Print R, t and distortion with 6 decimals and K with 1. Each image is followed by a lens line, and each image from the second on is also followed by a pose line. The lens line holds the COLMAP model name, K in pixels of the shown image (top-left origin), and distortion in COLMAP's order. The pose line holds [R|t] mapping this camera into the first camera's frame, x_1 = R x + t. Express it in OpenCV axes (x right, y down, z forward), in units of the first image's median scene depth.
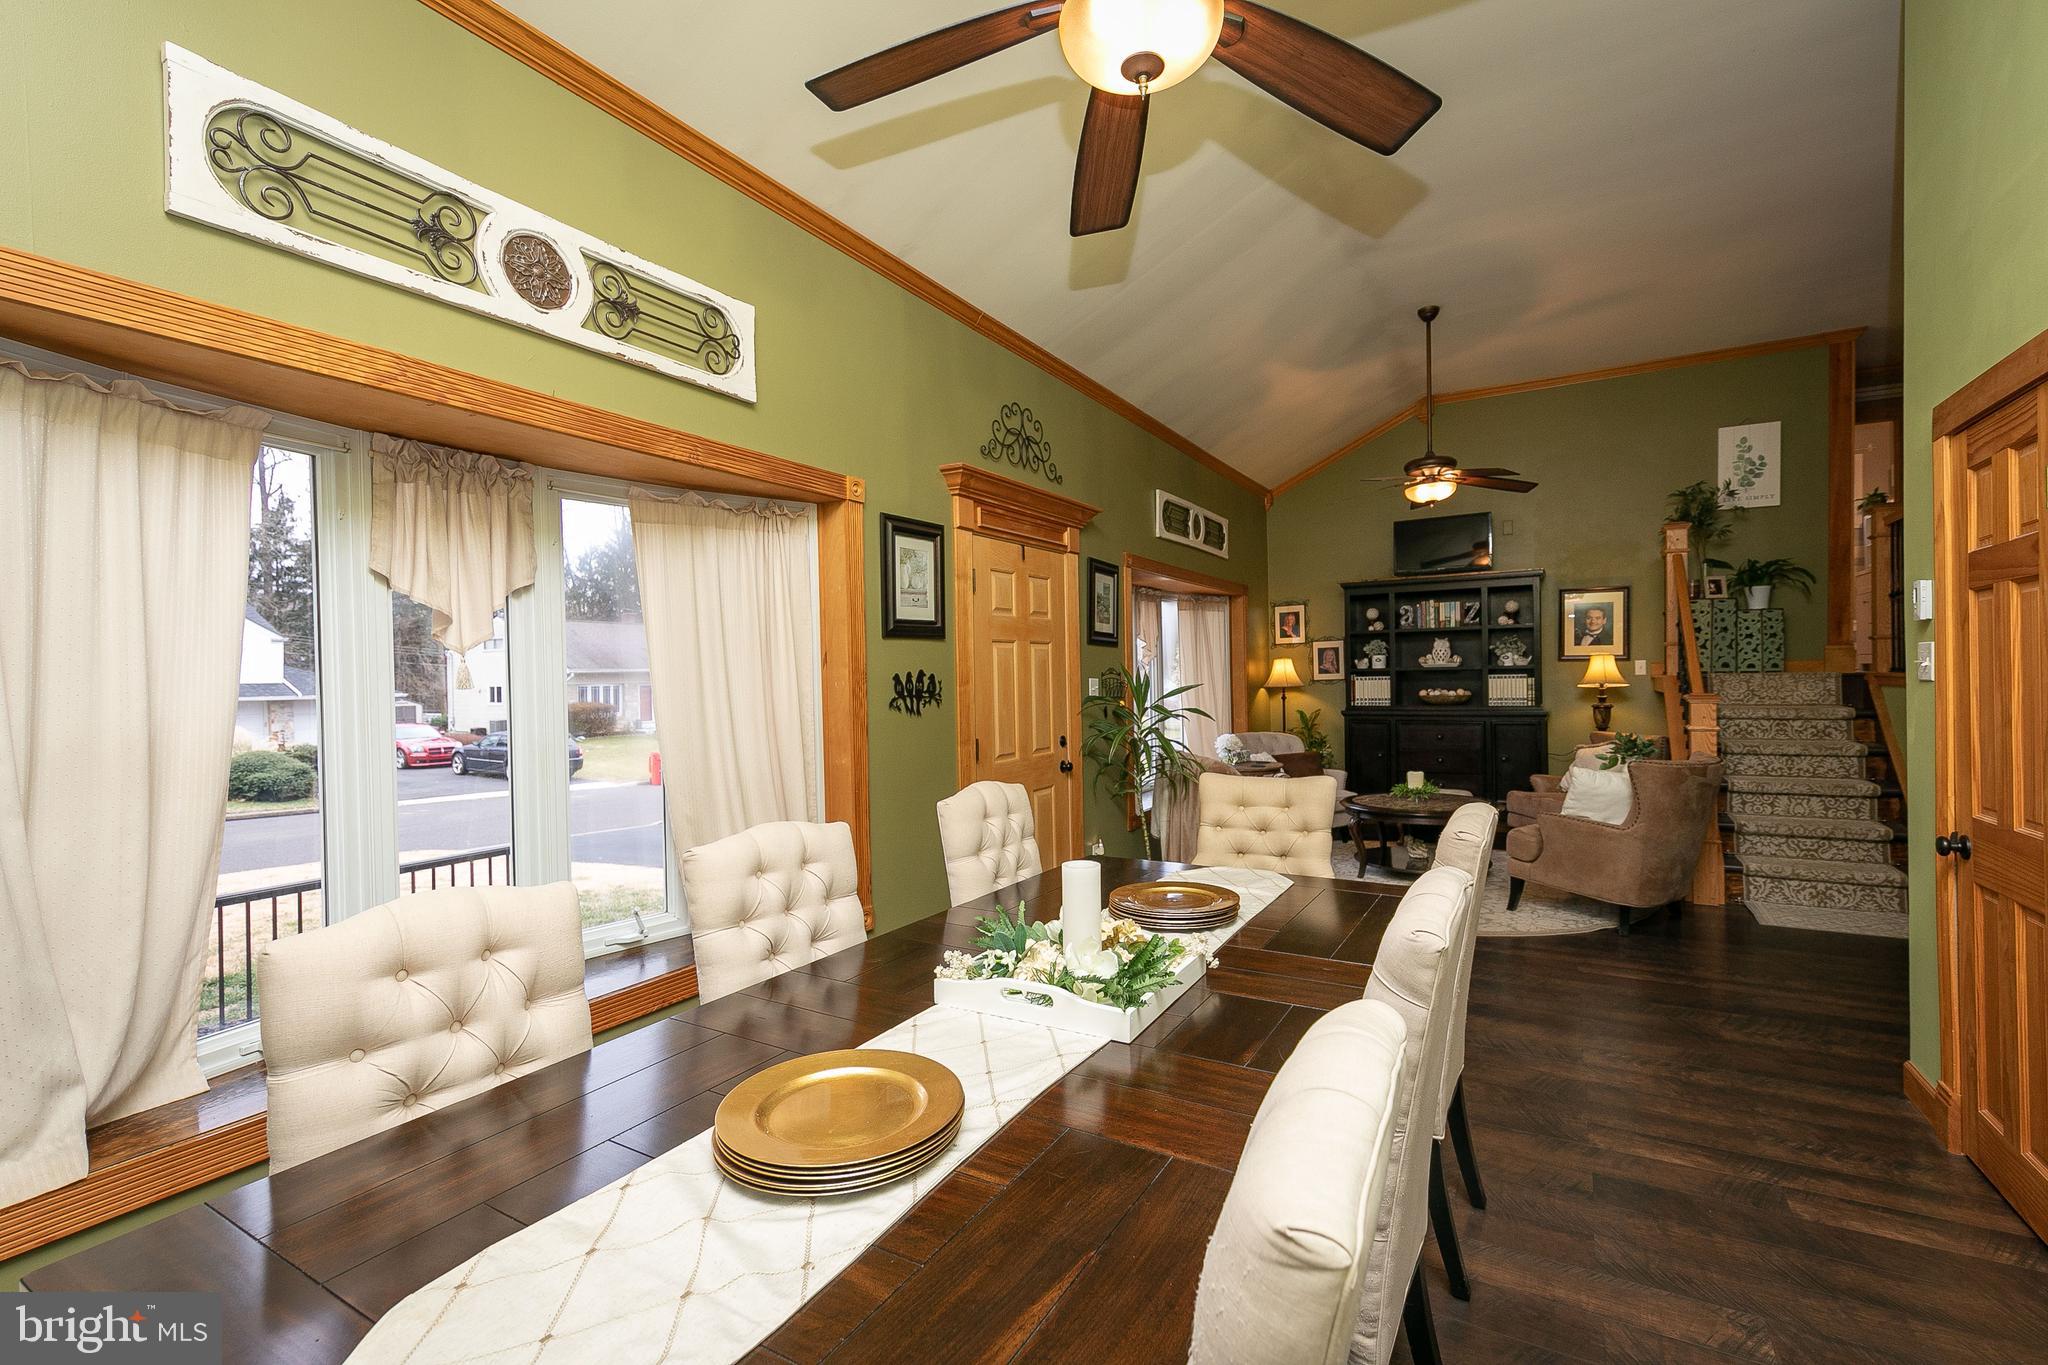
lens RADIAL K [[974.7, 0, 1024.0], [0, 974.7, 682.5], [0, 0, 1]] dist [-0.000861, -0.000014]
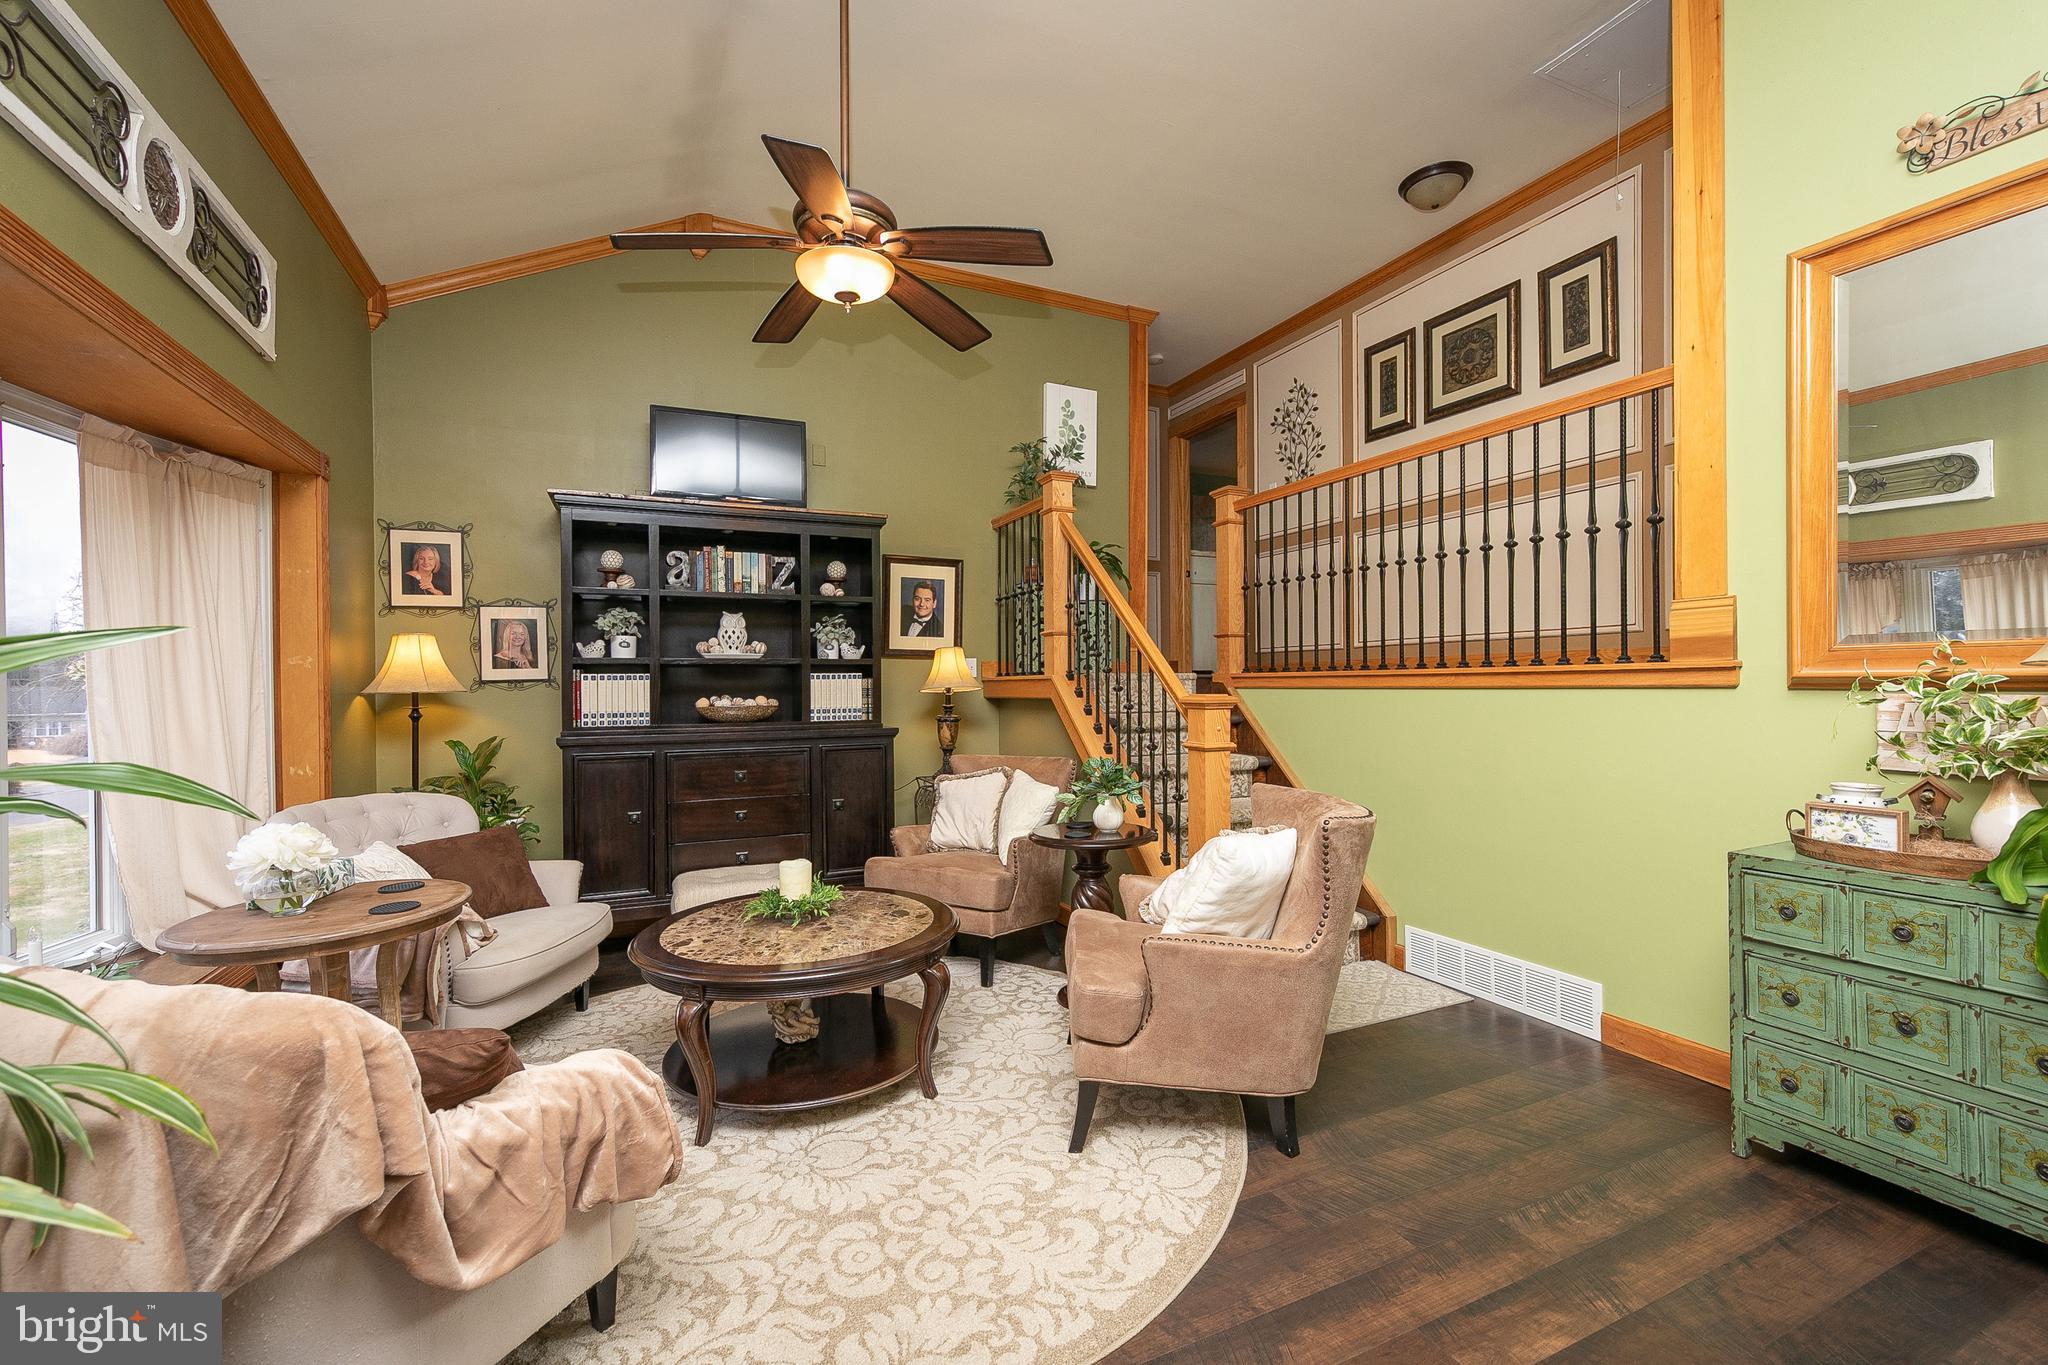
lens RADIAL K [[837.5, 0, 1025.0], [0, 837.5, 687.4], [0, 0, 1]] dist [0.000155, -0.000235]
pose [[0.563792, 0.007754, 0.825880, 0.101139], [0.003565, 0.999924, -0.011822, 0.008042], [-0.825909, 0.009610, 0.563722, 0.555776]]
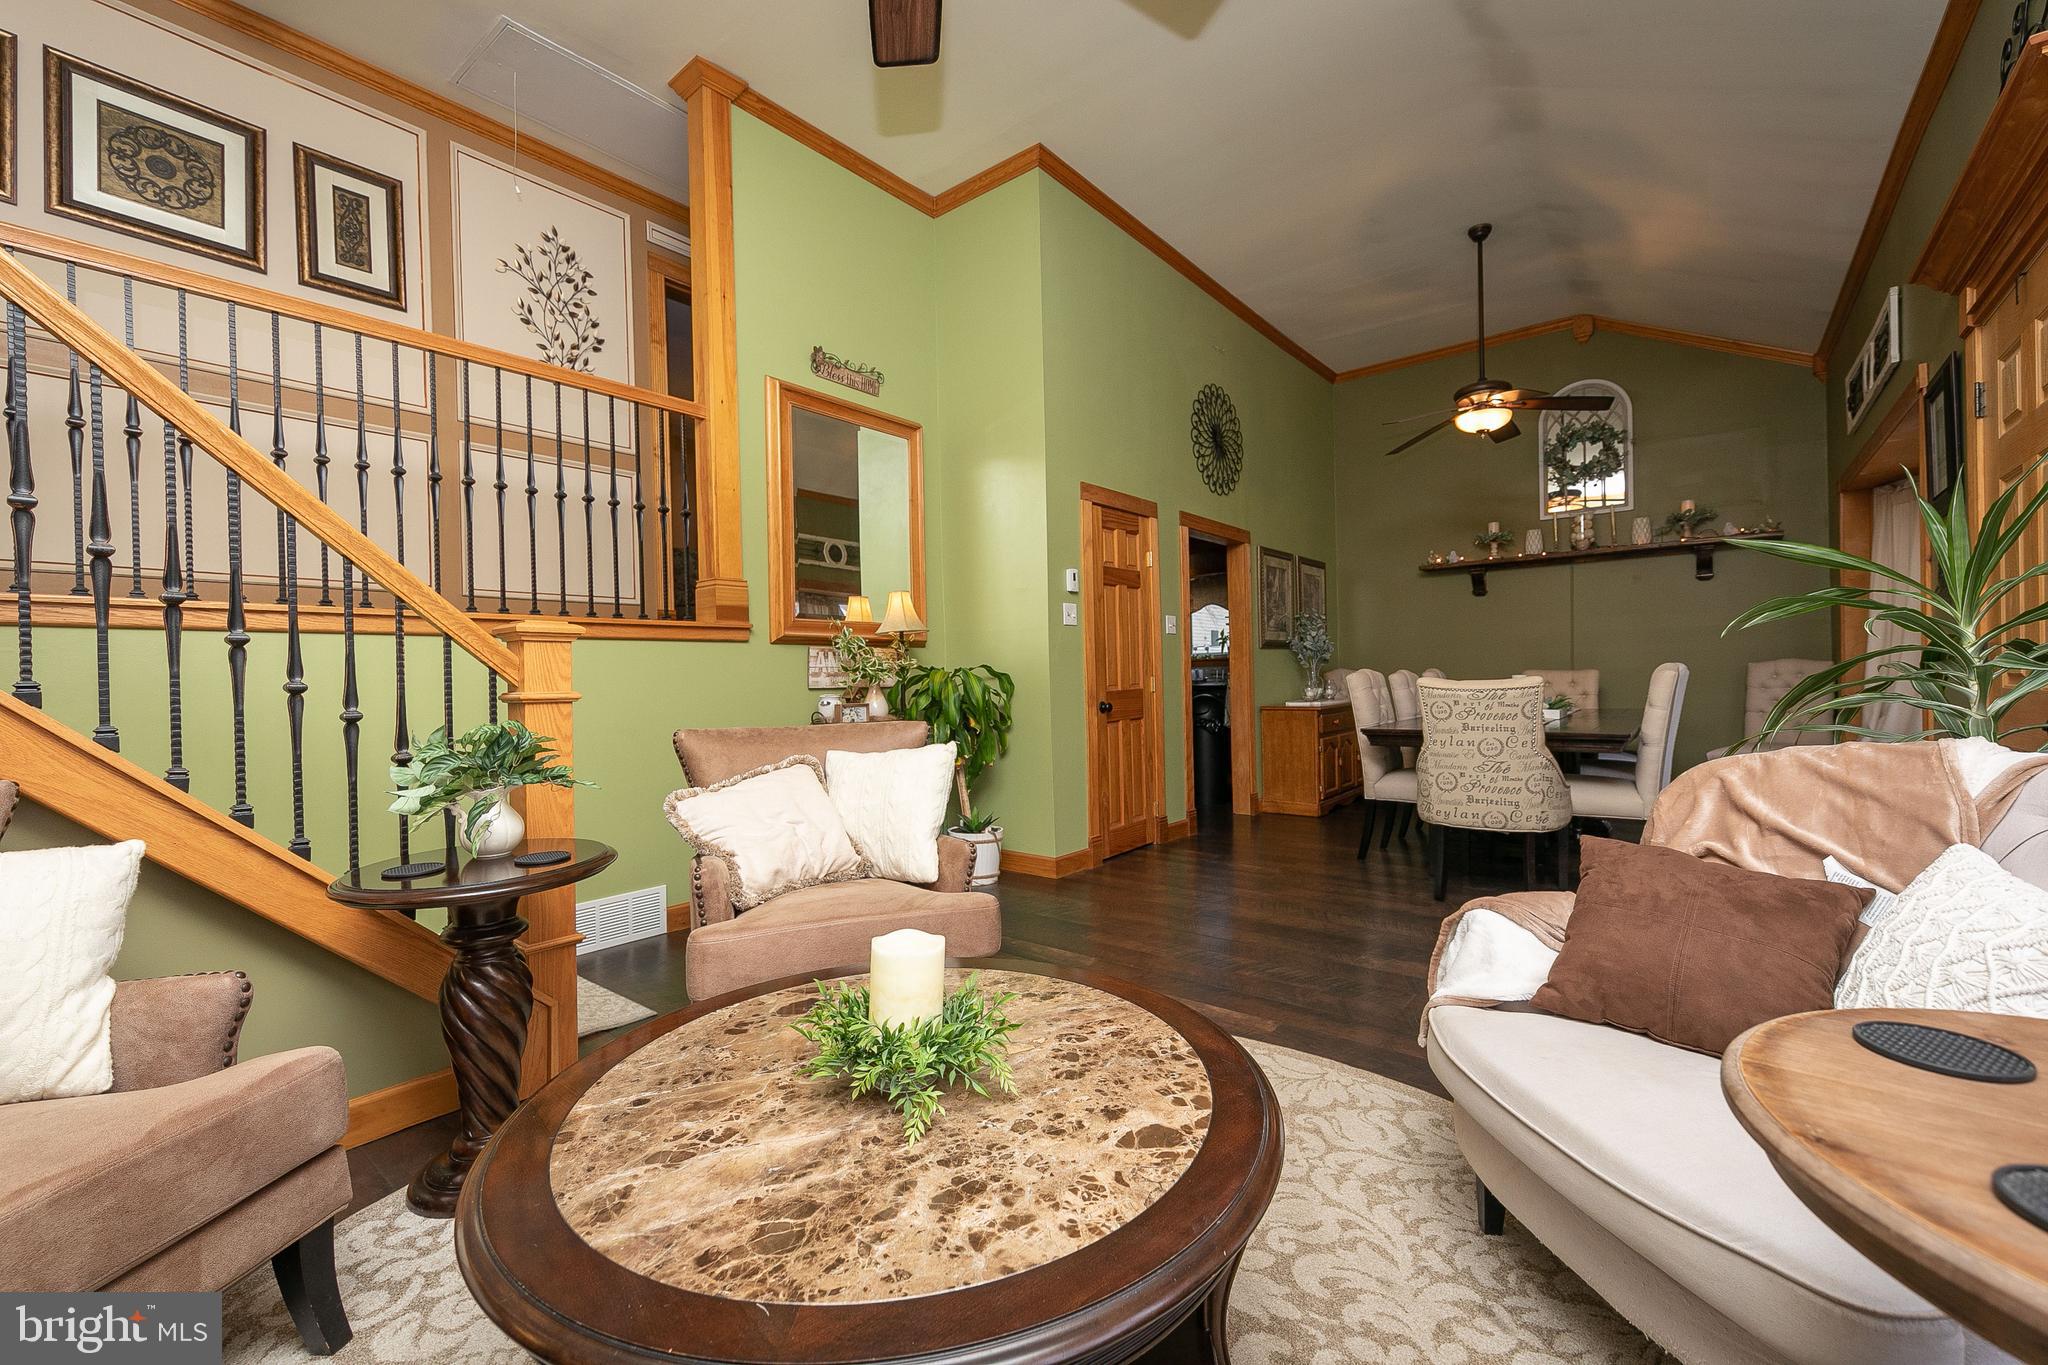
lens RADIAL K [[837.5, 0, 1025.0], [0, 837.5, 687.4], [0, 0, 1]] dist [0.000155, -0.000235]
pose [[-0.987855, 0.027842, 0.152863, 0.320783], [0.030517, 0.999419, 0.015177, 0.033223], [-0.152352, 0.019657, -0.988131, 1.041289]]
